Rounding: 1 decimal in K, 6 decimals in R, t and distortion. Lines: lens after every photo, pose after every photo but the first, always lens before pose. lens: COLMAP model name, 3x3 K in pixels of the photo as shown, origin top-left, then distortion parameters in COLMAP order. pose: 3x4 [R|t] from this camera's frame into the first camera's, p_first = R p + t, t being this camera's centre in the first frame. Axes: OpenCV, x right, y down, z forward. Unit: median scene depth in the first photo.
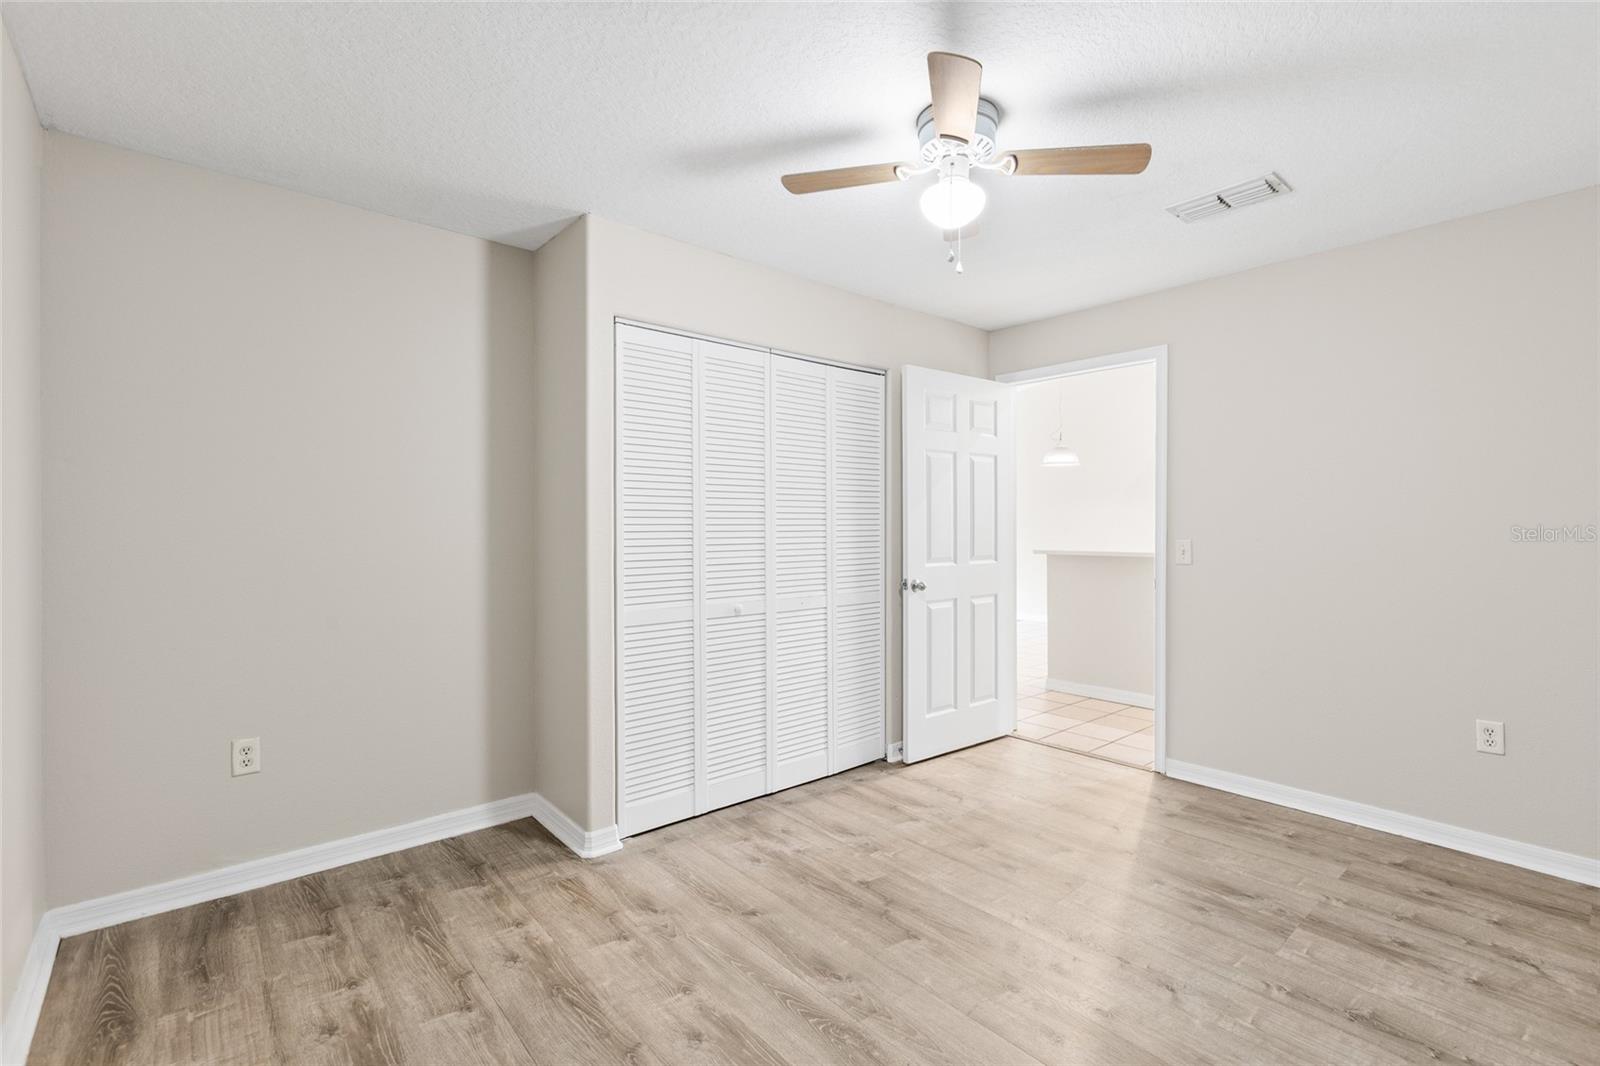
lens RADIAL K [[723.9, 0, 818.9], [0, 723.9, 532.2], [0, 0, 1]] dist [0.001889, 0.000227]
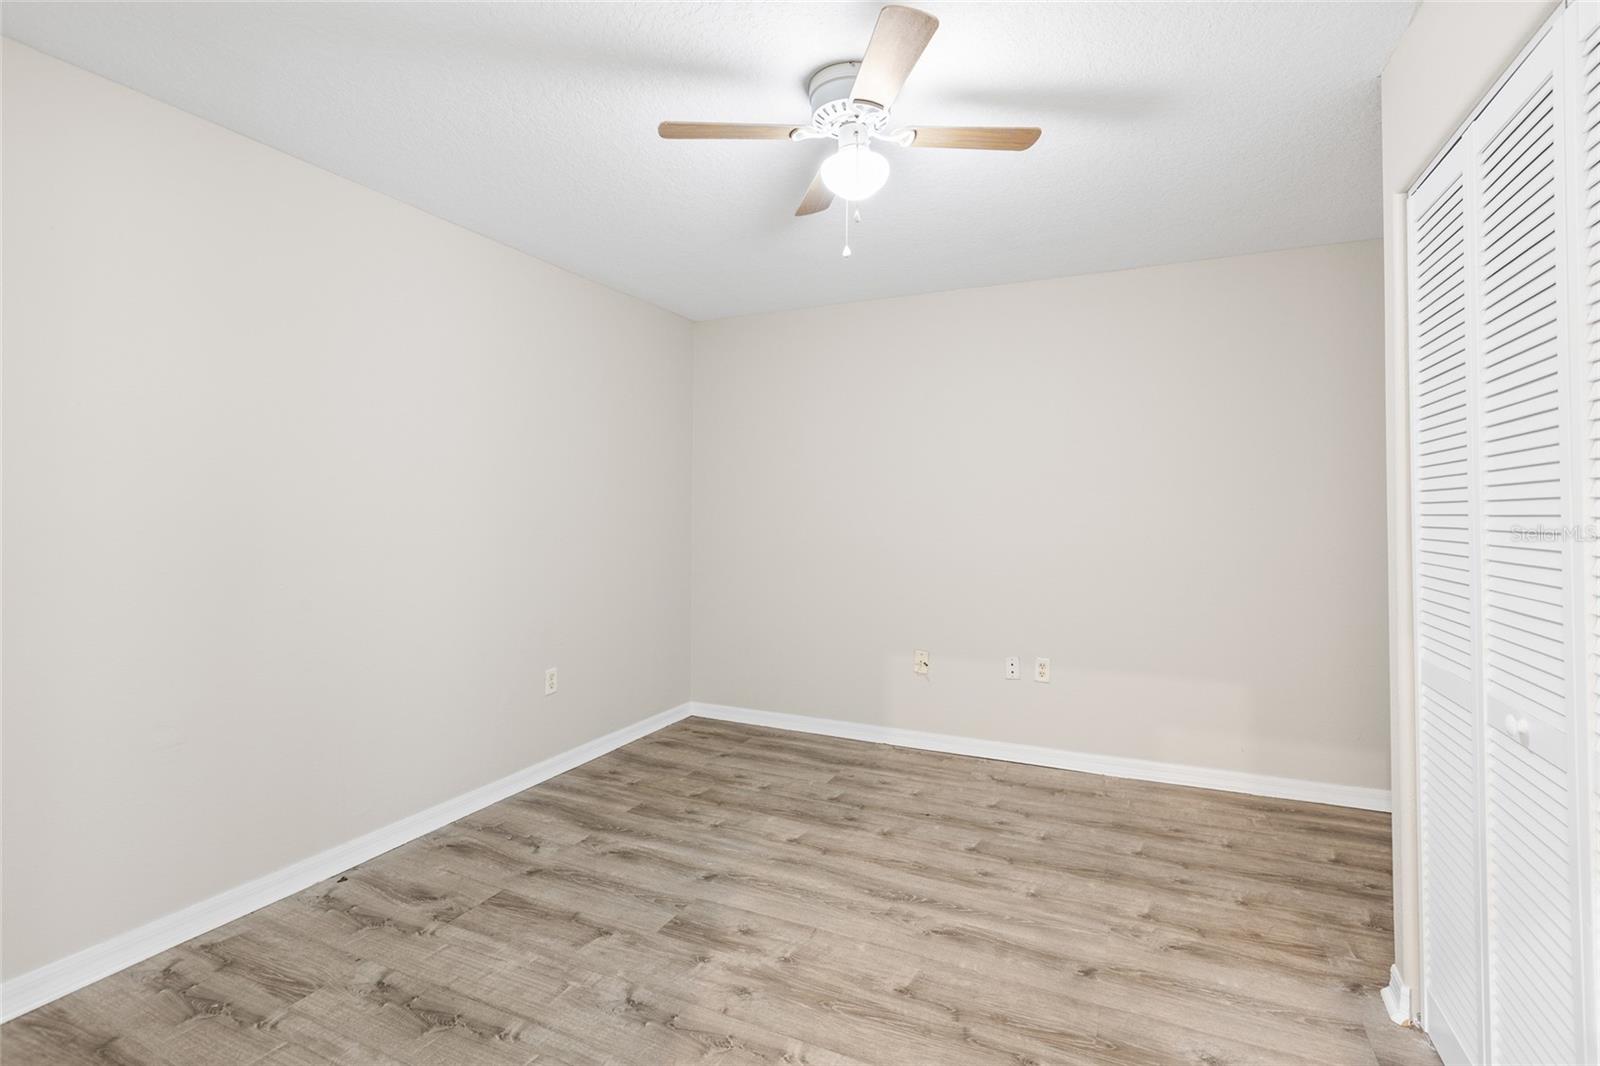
lens RADIAL K [[723.9, 0, 818.9], [0, 723.9, 532.2], [0, 0, 1]] dist [0.001889, 0.000227]
pose [[-0.909791, 0.011282, -0.414913, 0.594390], [-0.004787, 0.999279, 0.037670, -0.022361], [0.415038, 0.036258, -0.909081, 1.785121]]
